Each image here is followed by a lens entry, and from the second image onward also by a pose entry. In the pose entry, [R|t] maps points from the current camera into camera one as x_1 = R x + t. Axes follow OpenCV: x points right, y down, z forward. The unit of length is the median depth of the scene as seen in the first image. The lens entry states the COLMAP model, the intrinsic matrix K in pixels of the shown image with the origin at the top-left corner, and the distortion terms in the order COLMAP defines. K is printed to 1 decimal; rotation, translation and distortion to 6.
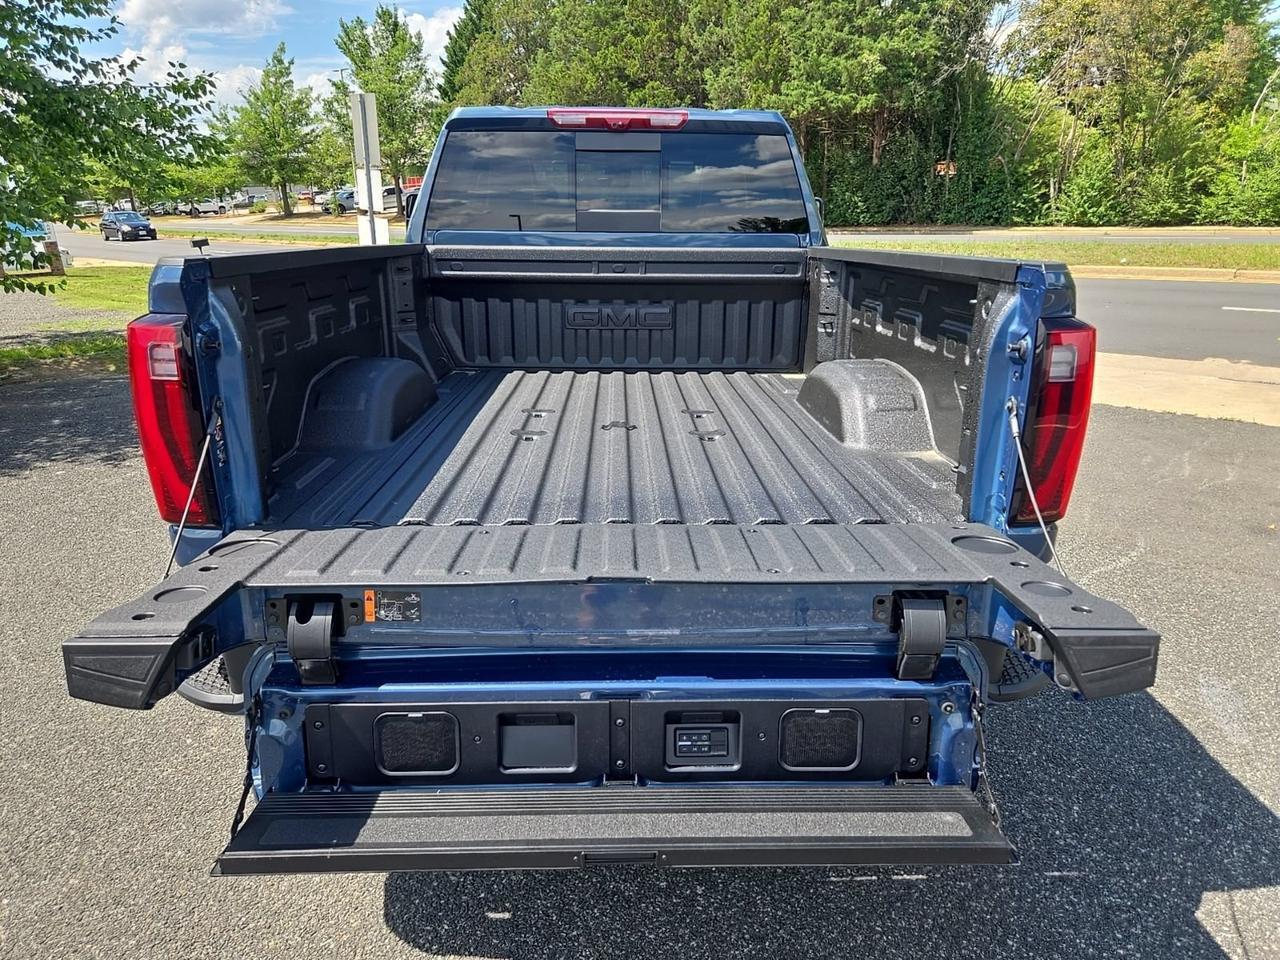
lens RADIAL K [[867.1, 0, 635.6], [0, 867.1, 491.7], [0, 0, 1]] dist [0.067984, -0.051744]
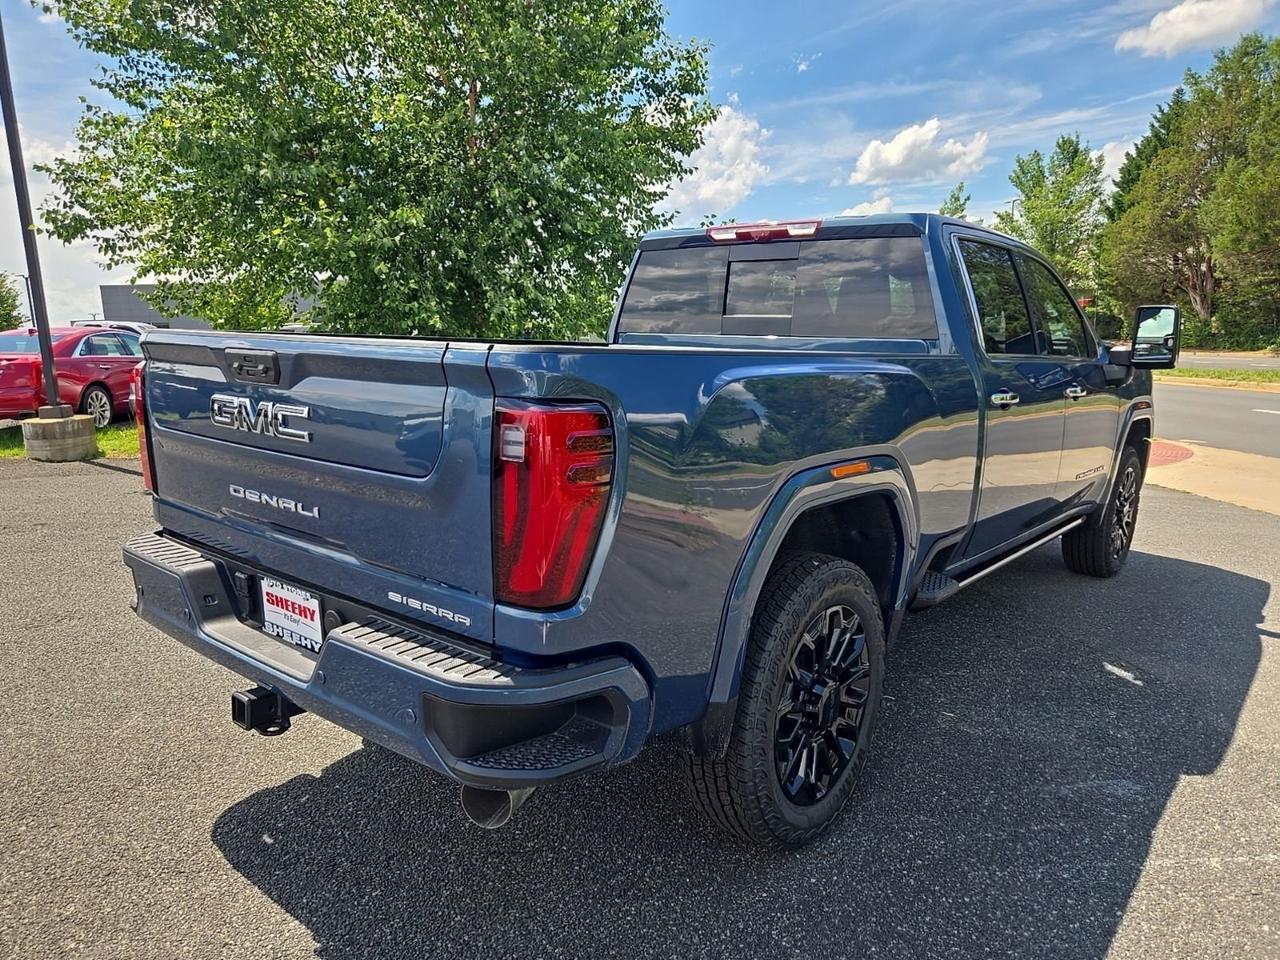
lens RADIAL K [[867.1, 0, 635.6], [0, 867.1, 491.7], [0, 0, 1]] dist [0.067984, -0.051744]
pose [[0.752844, 0.130766, -0.645079, 0.124009], [-0.214339, 0.975351, -0.052429, -0.006923], [0.622322, 0.177737, 0.762315, 0.033998]]
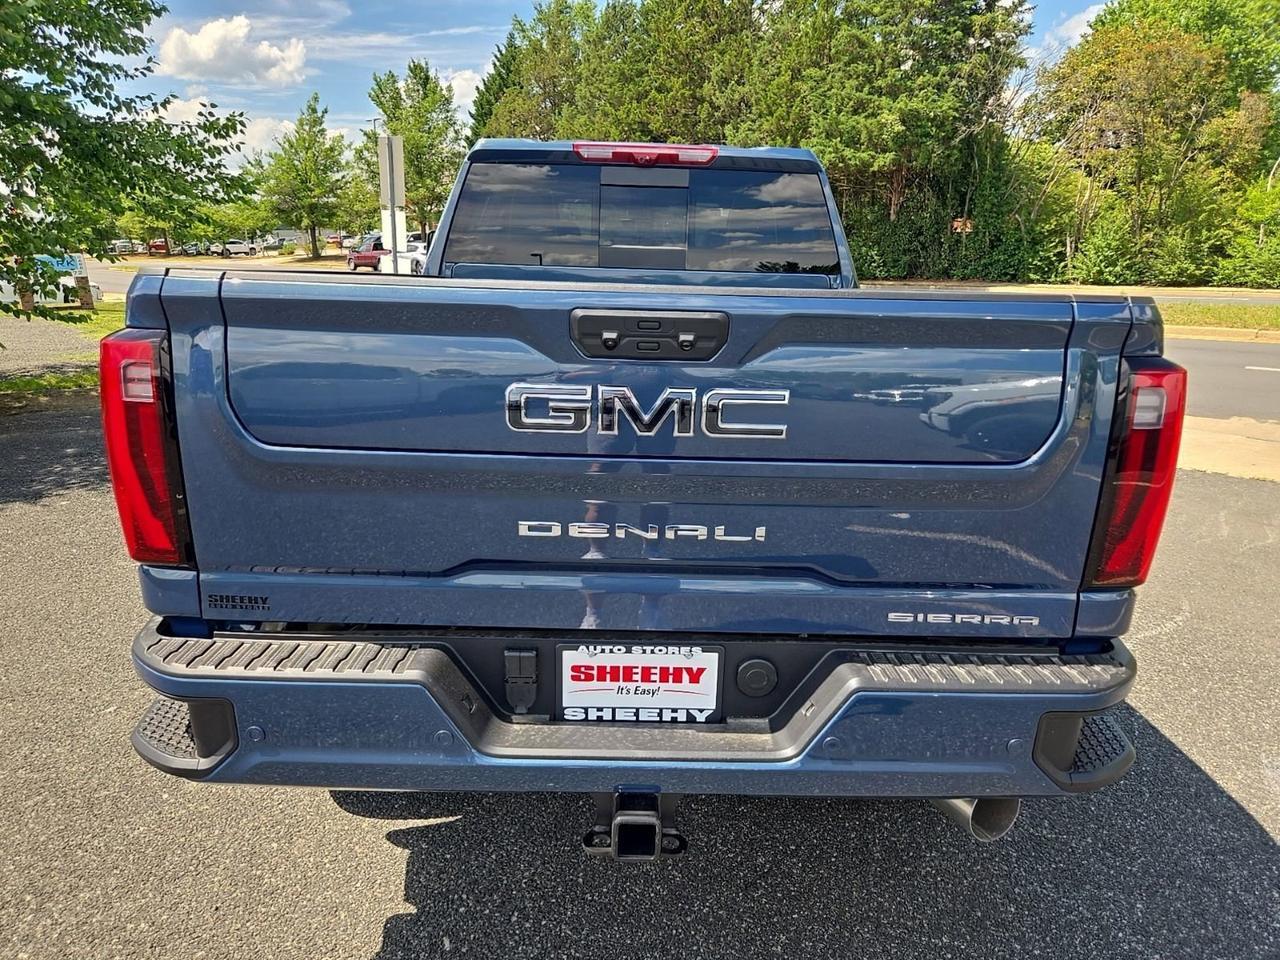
lens RADIAL K [[861.7, 0, 639.9], [0, 861.7, 493.8], [0, 0, 1]] dist [0.067114, -0.051712]
pose [[0.999610, 0.026045, -0.010035, -0.001329], [-0.026503, 0.998467, -0.048592, -0.000356], [0.008754, 0.048839, 0.998768, 0.011742]]
